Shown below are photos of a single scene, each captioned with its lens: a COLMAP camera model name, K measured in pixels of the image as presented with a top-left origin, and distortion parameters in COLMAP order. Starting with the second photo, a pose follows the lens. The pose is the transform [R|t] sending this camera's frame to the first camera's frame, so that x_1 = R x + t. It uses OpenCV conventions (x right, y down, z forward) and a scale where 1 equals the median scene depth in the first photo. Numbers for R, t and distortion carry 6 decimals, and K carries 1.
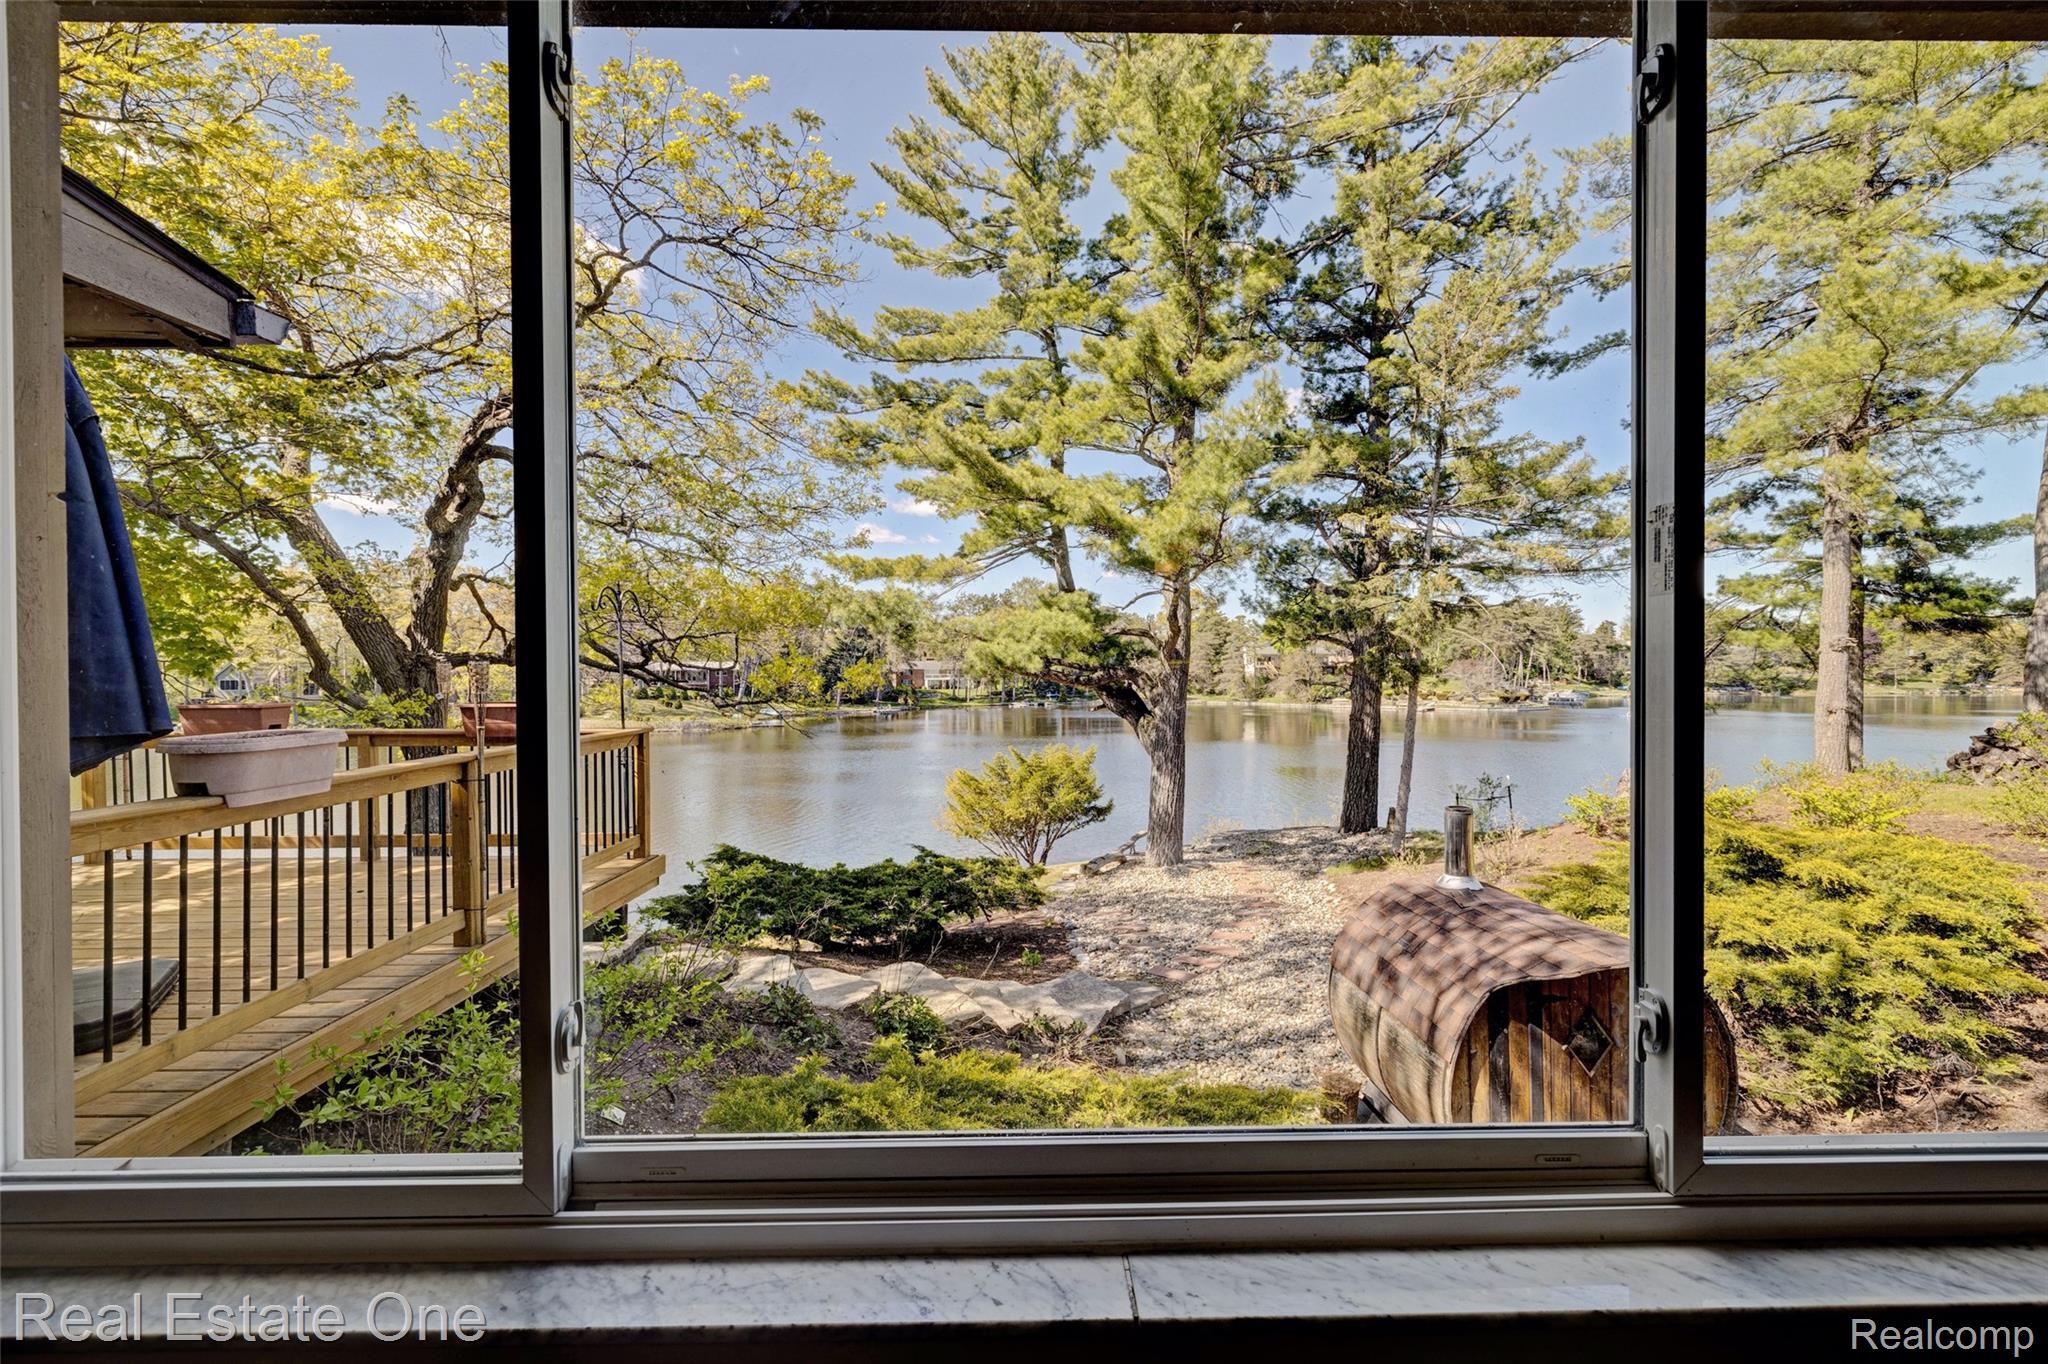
lens RADIAL K [[881.8, 0, 1024.1], [0, 881.8, 680.7], [0, 0, 1]] dist [-0.003305, -0.000182]
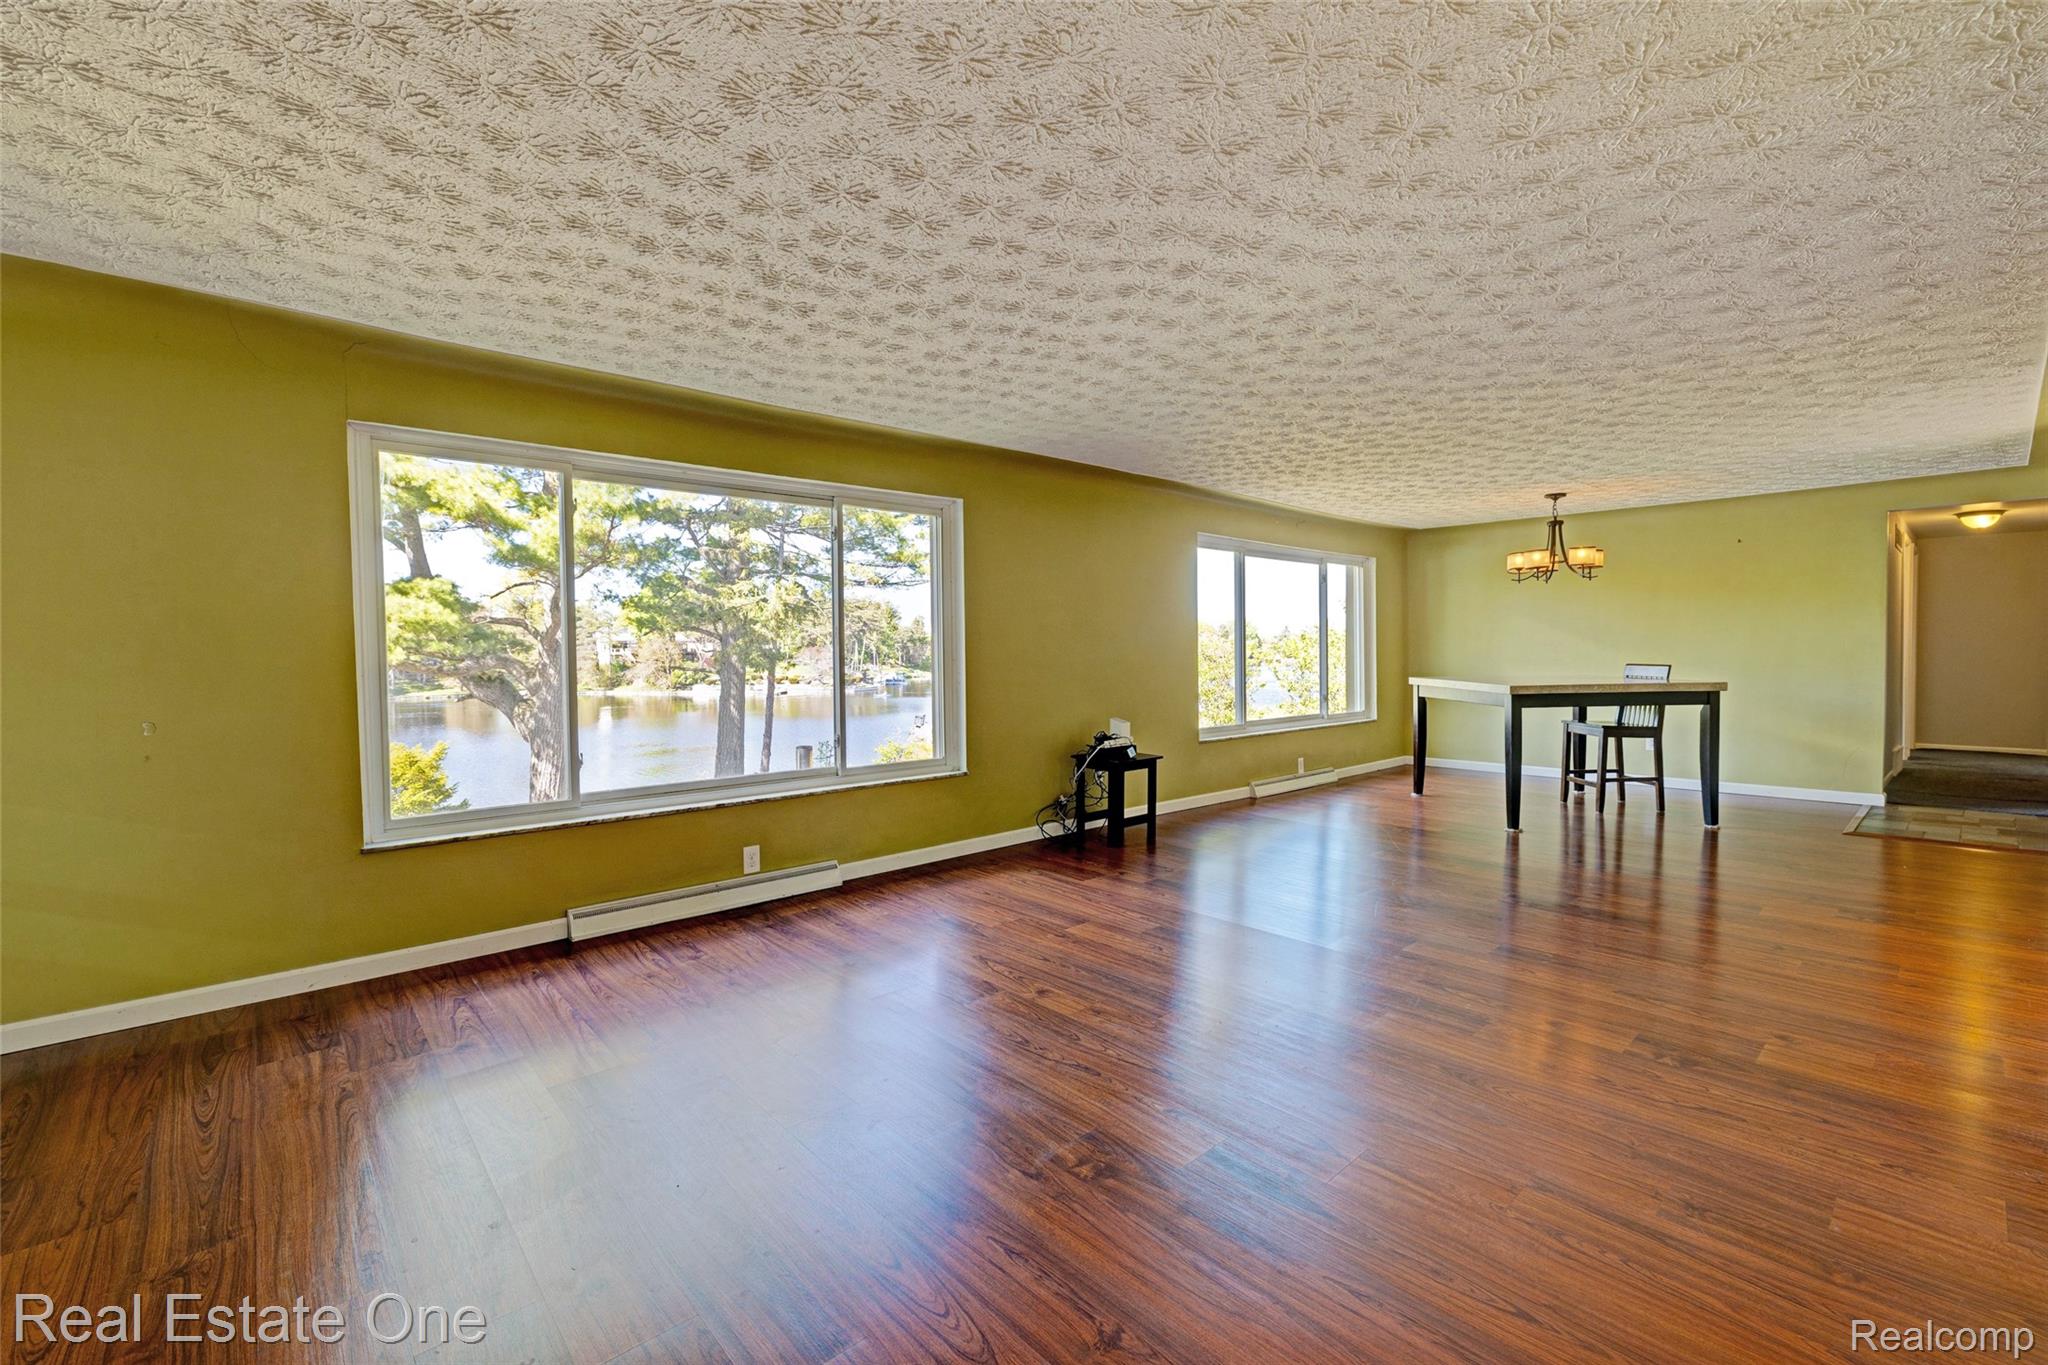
lens RADIAL K [[881.8, 0, 1017.7], [0, 881.8, 678.4], [0, 0, 1]] dist [-0.003305, -0.000182]
pose [[0.769337, -0.020923, 0.638501, -0.068272], [0.012980, 0.999769, 0.017122, -0.000400], [-0.638711, -0.004885, 0.769431, -0.142949]]
